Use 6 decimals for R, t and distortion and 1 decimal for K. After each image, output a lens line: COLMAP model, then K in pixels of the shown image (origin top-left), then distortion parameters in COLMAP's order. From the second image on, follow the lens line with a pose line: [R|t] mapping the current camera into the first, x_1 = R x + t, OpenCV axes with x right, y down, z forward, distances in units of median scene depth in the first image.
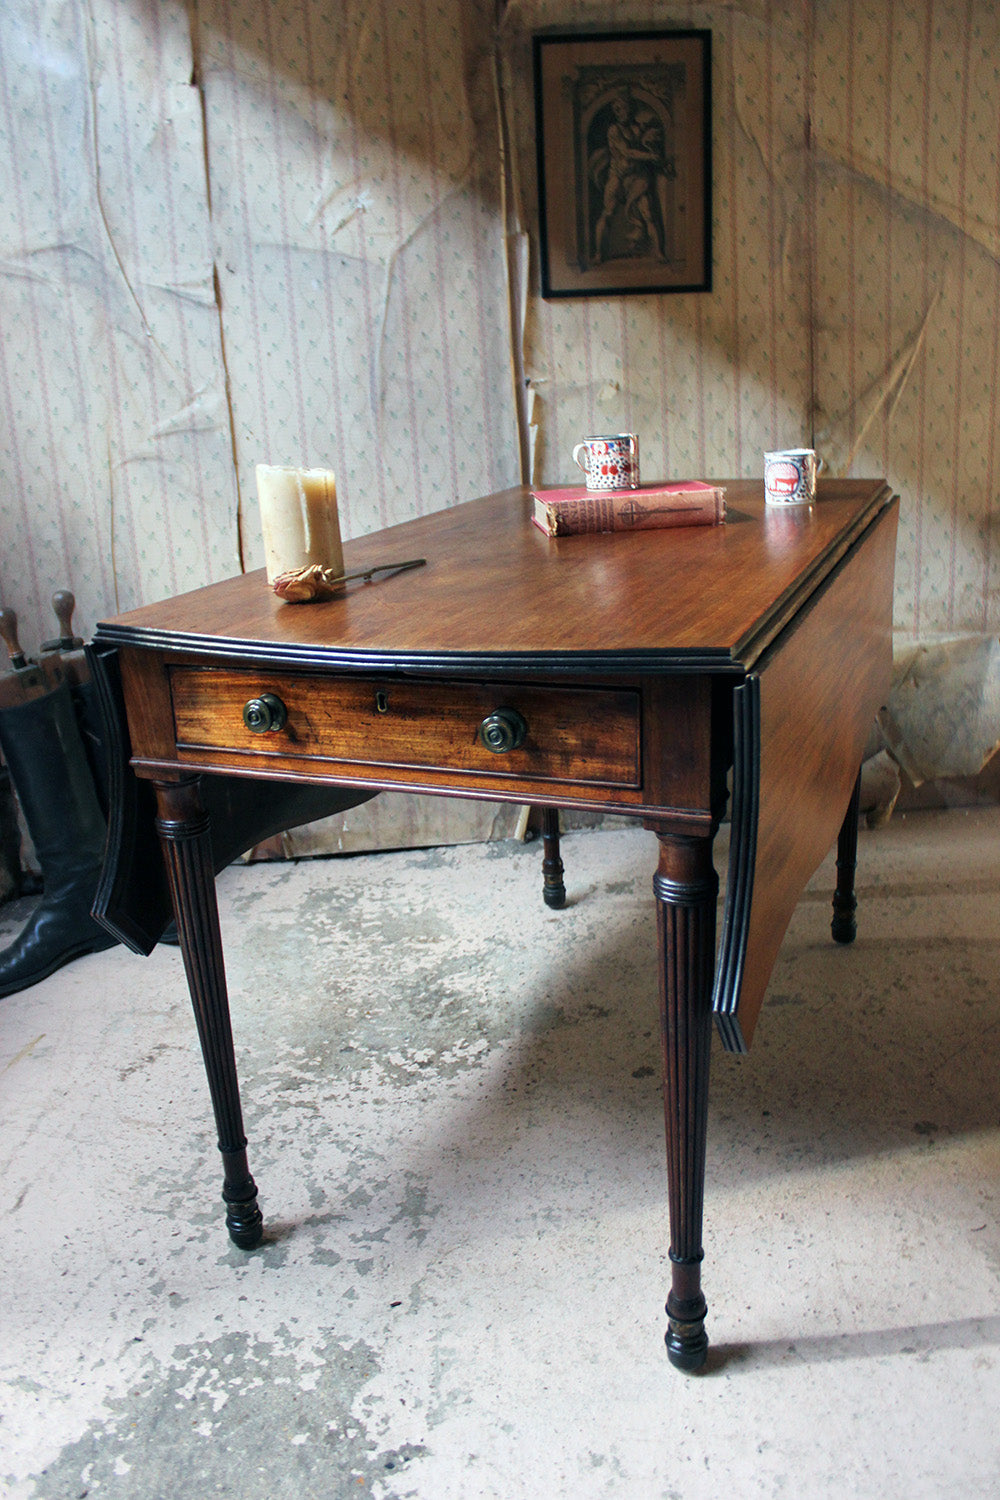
lens RADIAL K [[1230.7, 0, 490.3], [0, 1230.7, 752.1], [0, 0, 1]] dist [-0.158889, 0.129377]
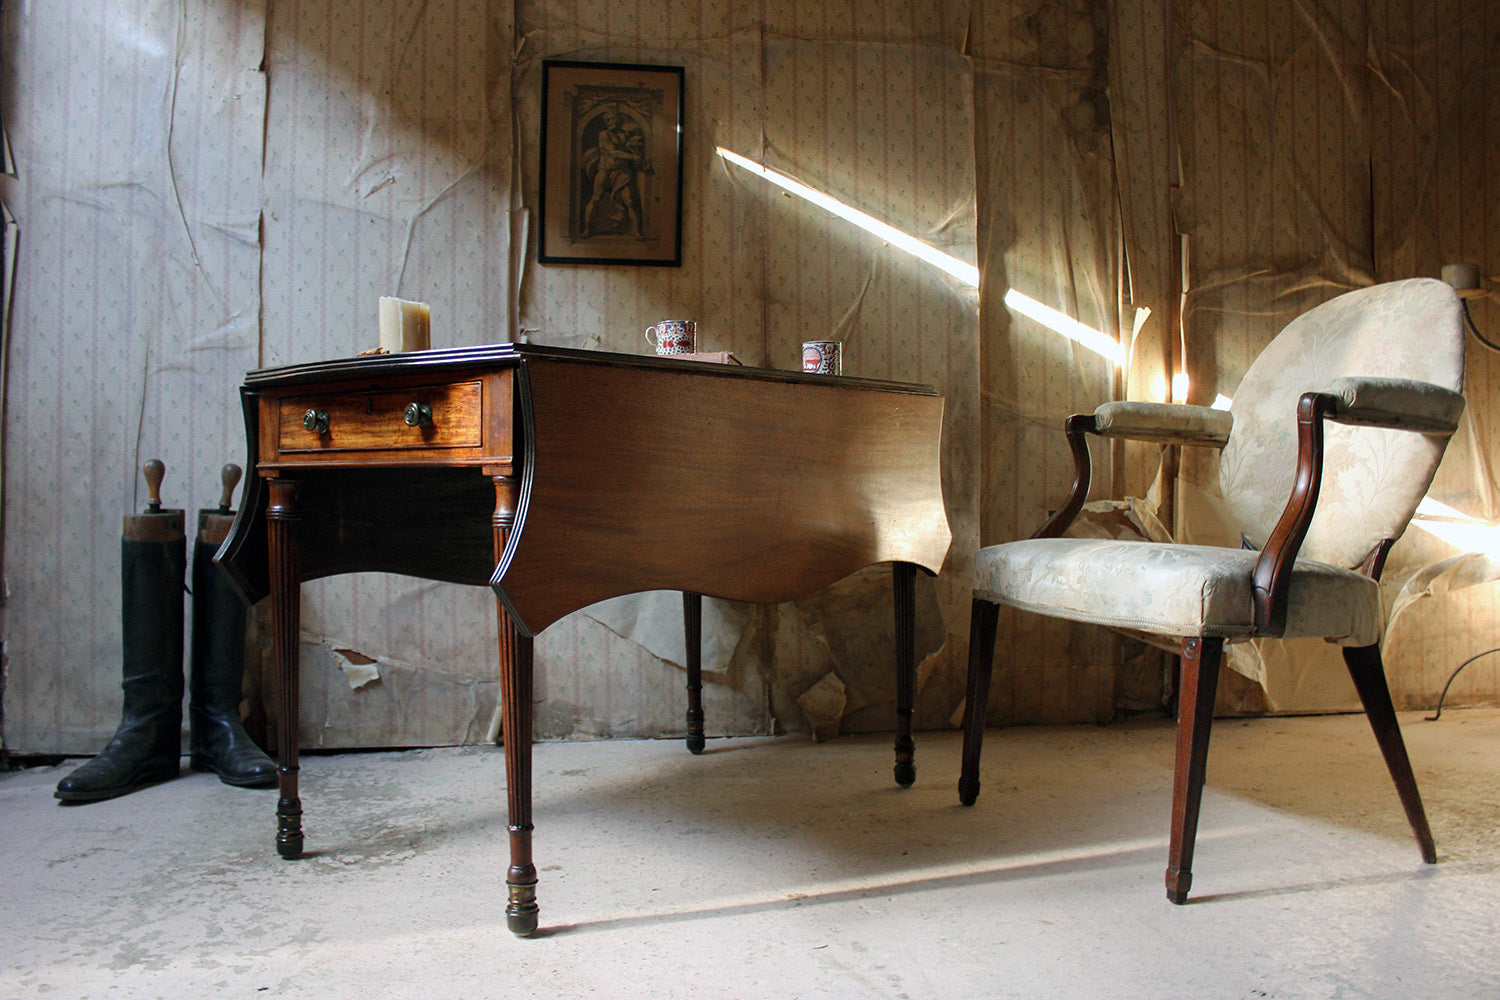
lens RADIAL K [[1241.9, 0, 738.6], [0, 1241.9, 496.8], [0, 0, 1]] dist [-0.156586, 0.139821]
pose [[0.990945, 0.057926, 0.121131, 0.111069], [-0.018822, 0.953173, -0.301840, 0.217674], [-0.132943, 0.296827, 0.945632, -0.109992]]
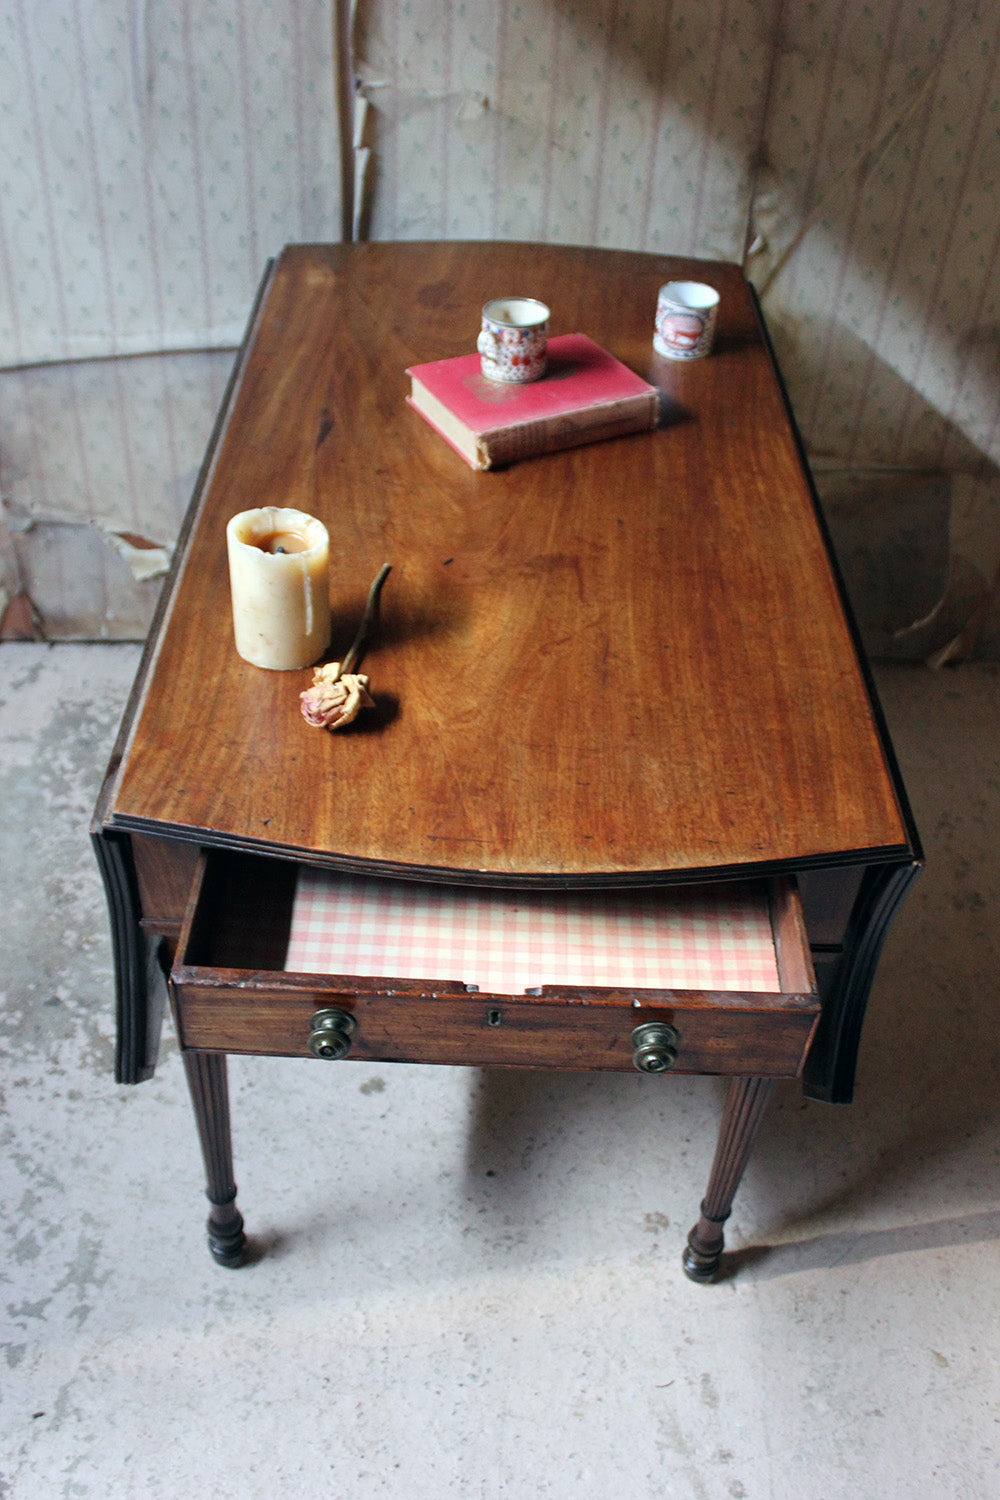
lens RADIAL K [[1444.4, 0, 492.5], [0, 1444.4, 746.5], [0, 0, 1]] dist [-0.148952, 0.169498]
pose [[0.994121, 0.091046, 0.058605, 0.102105], [-0.106916, 0.910941, 0.398442, -0.310394], [-0.017109, -0.402365, 0.915319, 0.110881]]
